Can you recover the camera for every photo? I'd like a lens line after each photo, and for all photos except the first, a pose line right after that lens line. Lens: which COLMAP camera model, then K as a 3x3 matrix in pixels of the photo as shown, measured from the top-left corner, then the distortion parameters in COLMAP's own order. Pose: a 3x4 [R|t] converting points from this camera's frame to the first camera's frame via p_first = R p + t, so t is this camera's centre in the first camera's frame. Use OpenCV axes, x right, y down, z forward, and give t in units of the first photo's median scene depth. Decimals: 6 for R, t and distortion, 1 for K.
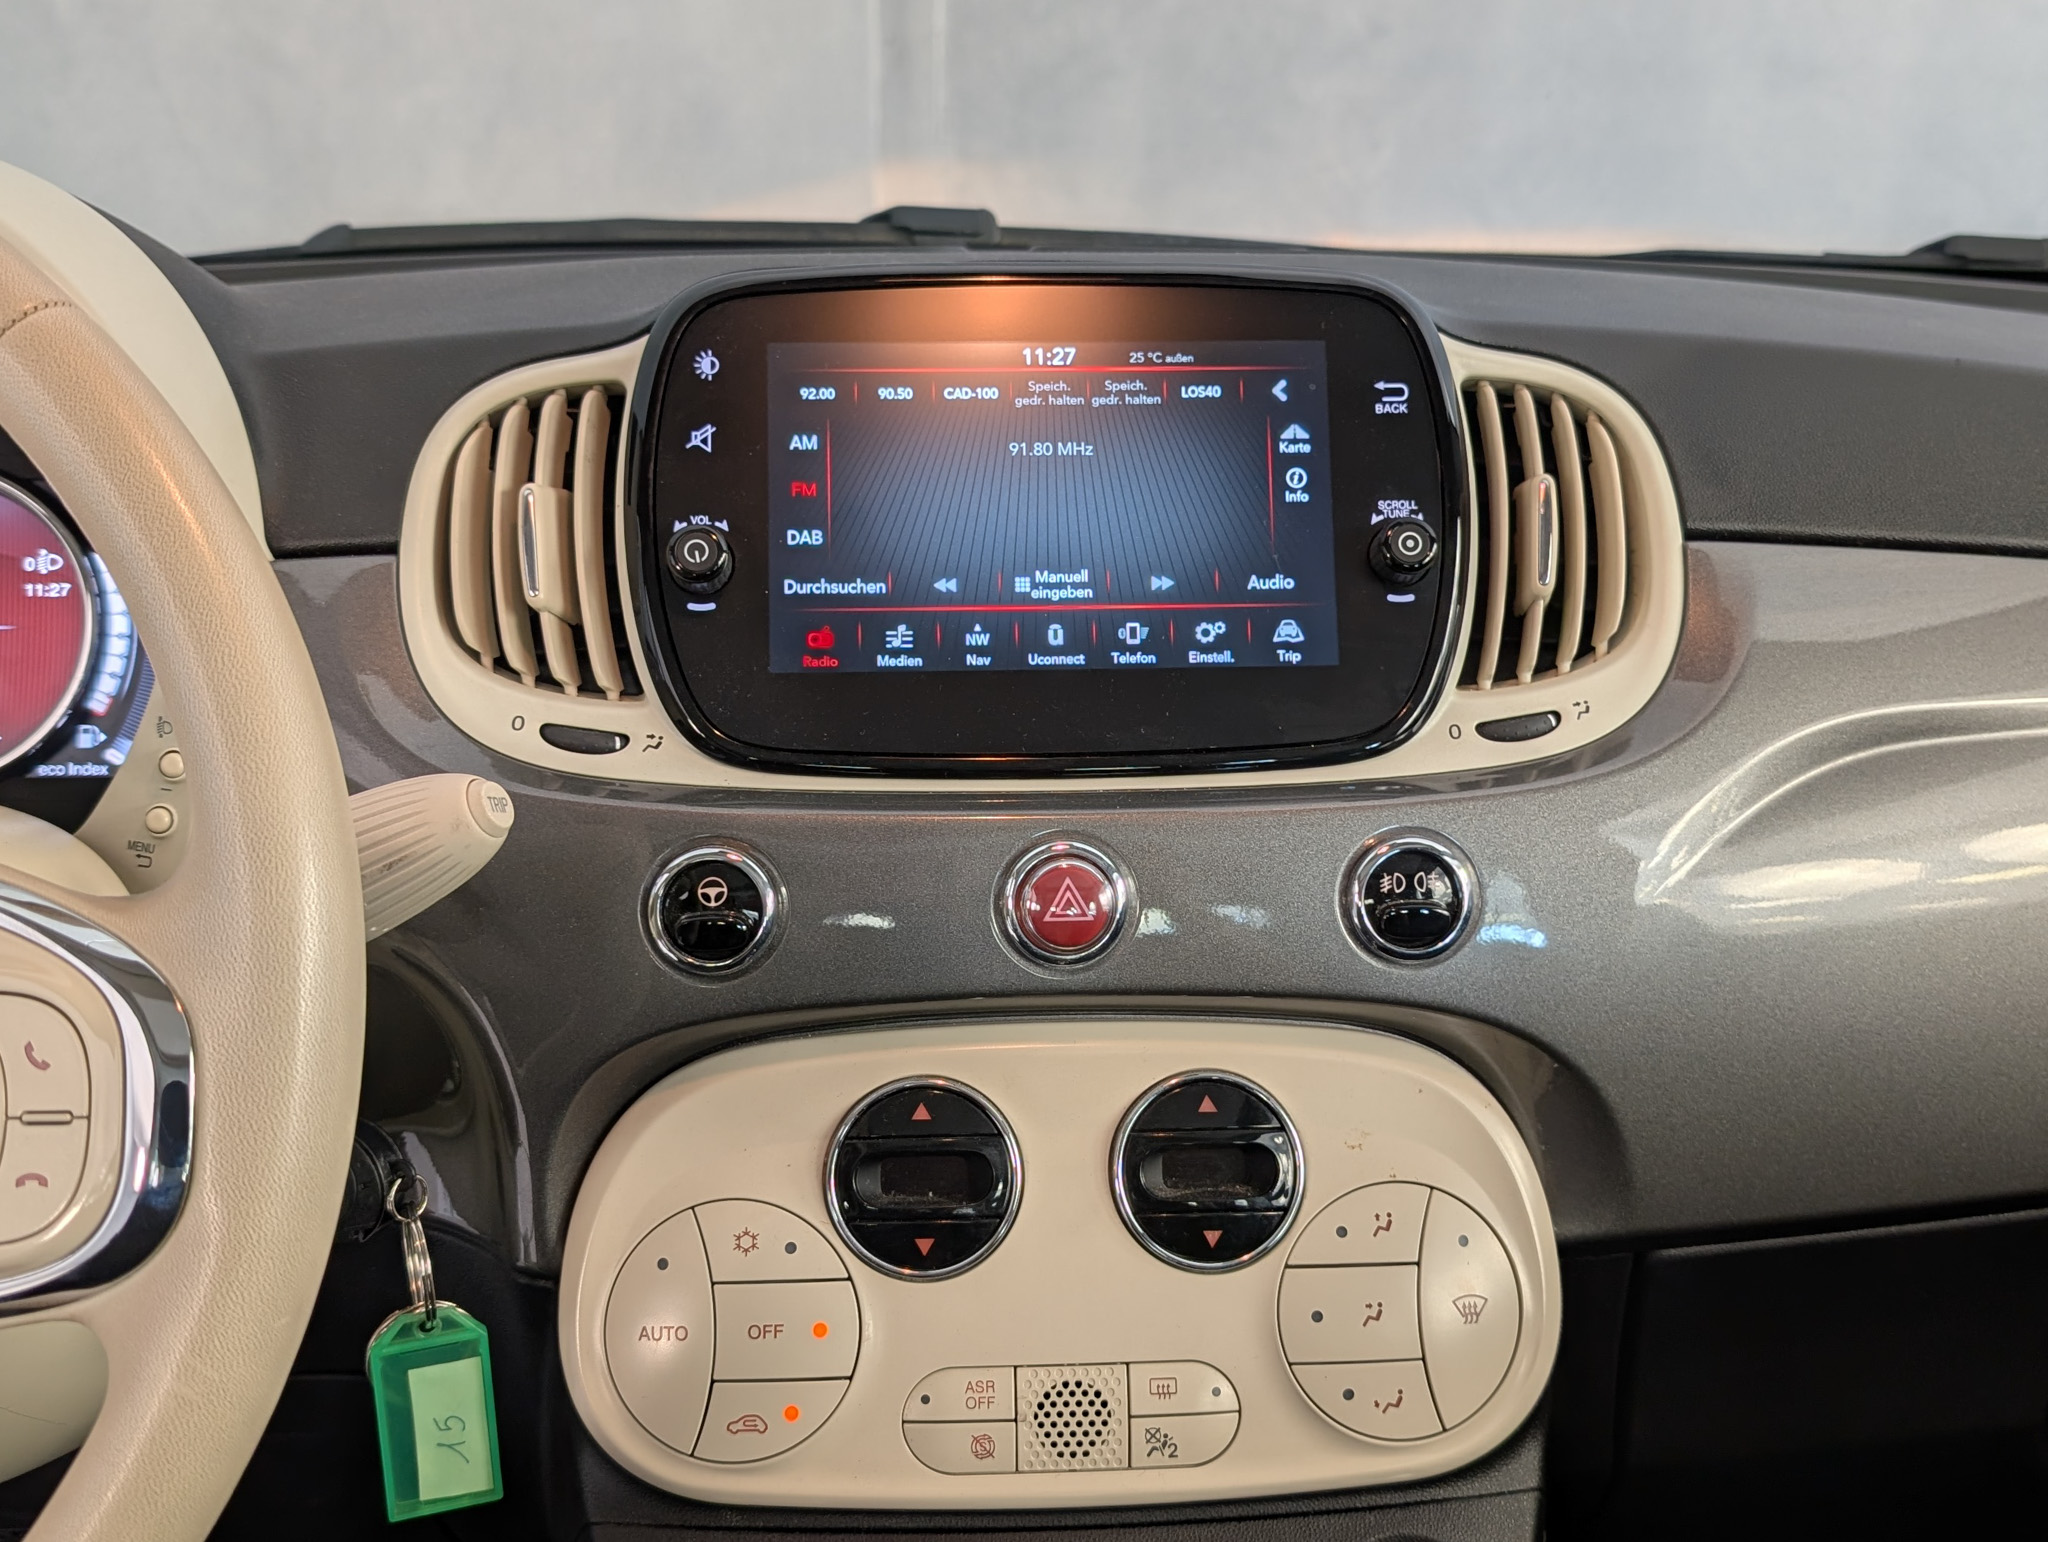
lens RADIAL K [[2197.4, 0, 1031.7], [0, 2197.4, 722.8], [0, 0, 1]] dist [0.144141, -0.564148]
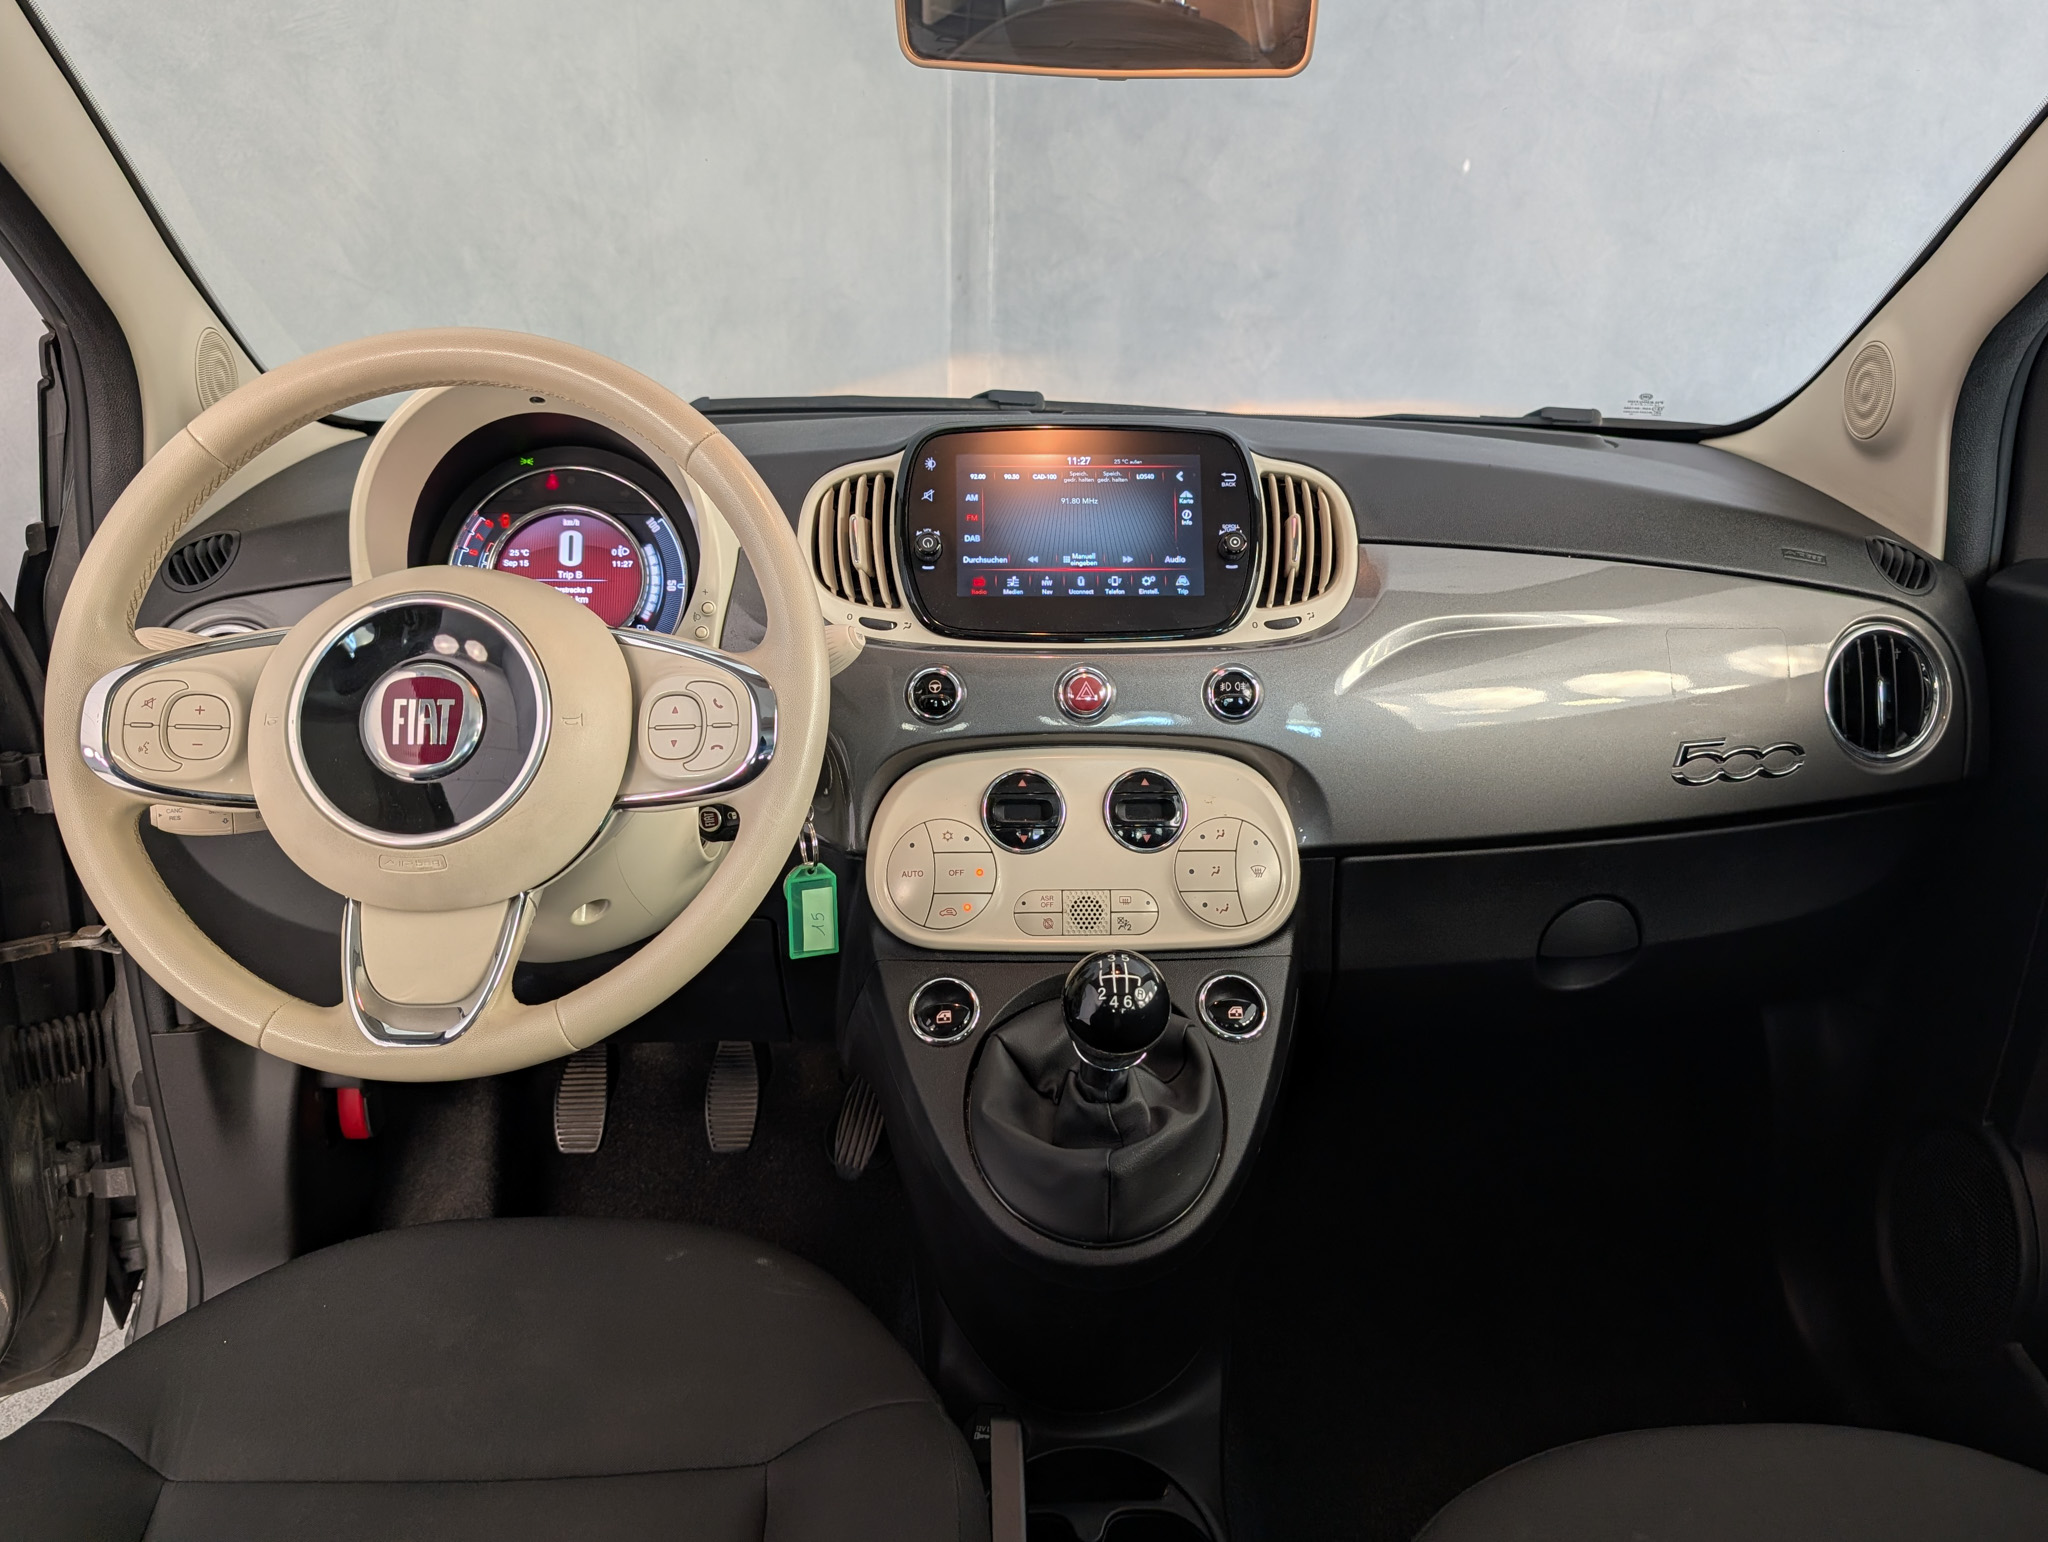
lens RADIAL K [[1576.6, 0, 1016.8], [0, 1576.6, 709.7], [0, 0, 1]] dist [0.114428, -0.198122]
pose [[0.999883, 0.008505, -0.012736, -0.034119], [-0.008802, 0.999687, -0.023417, 0.133500], [0.012532, 0.023526, 0.999645, -0.646904]]
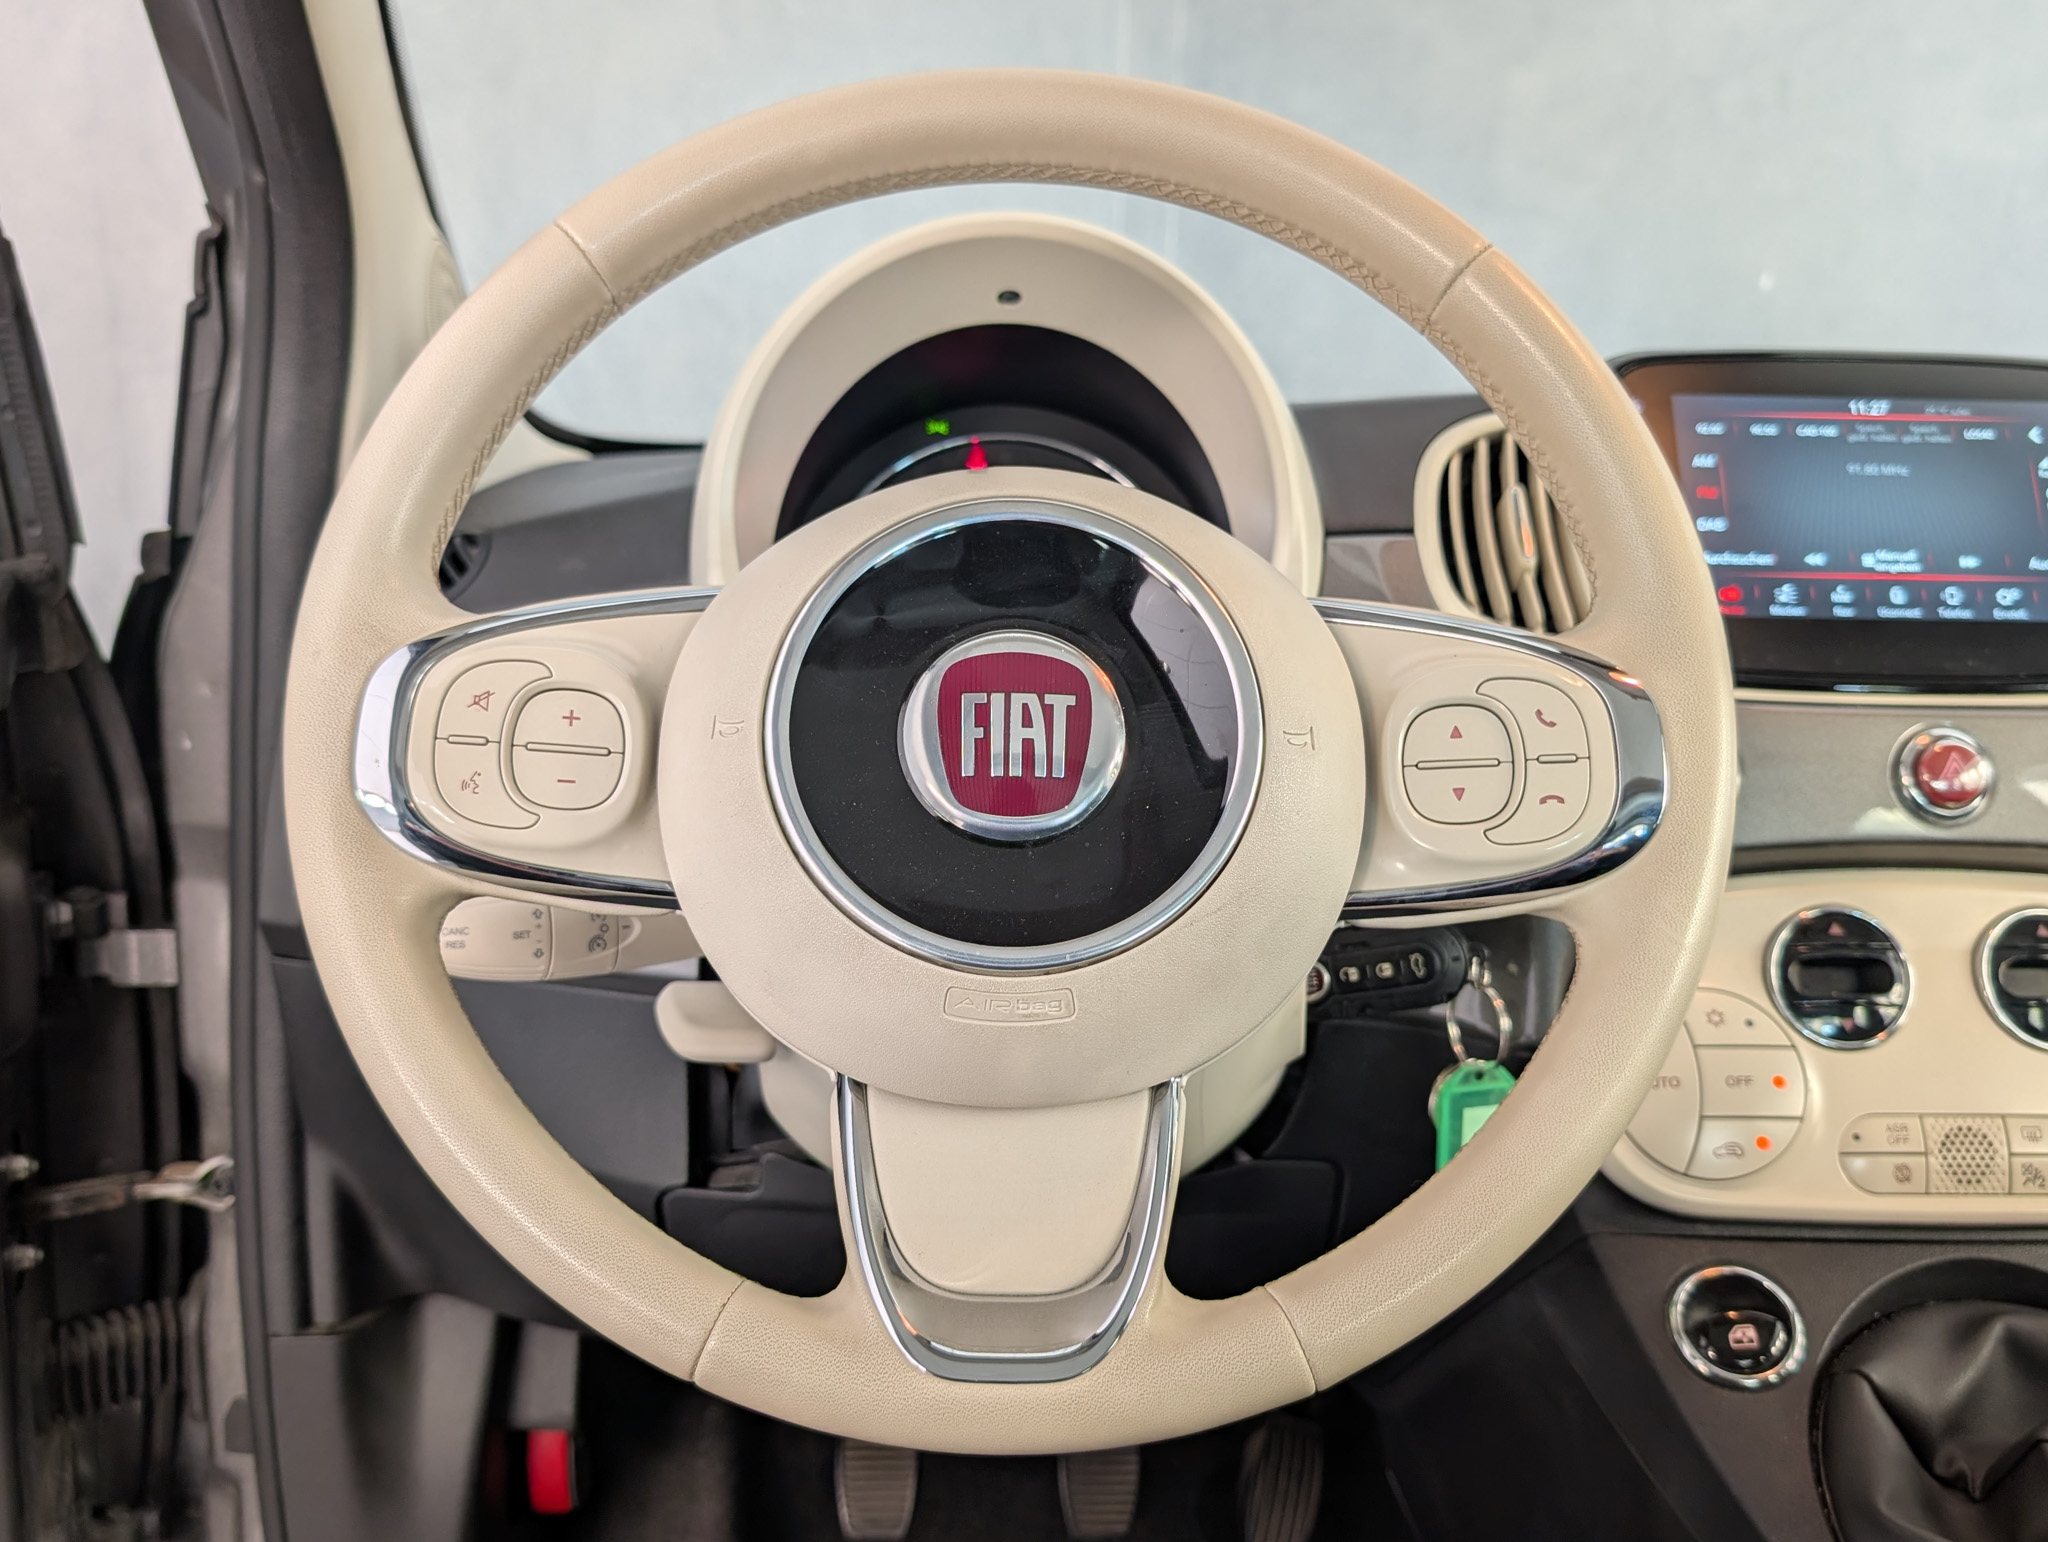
lens RADIAL K [[1804.3, 0, 1024.0], [0, 1804.3, 771.0], [0, 0, 1]] dist [-0.008991, -0.006144]
pose [[0.999385, 0.019145, -0.029367, -0.500839], [-0.022916, 0.990718, -0.133988, 0.232512], [0.026529, 0.134578, 0.990548, -0.116901]]
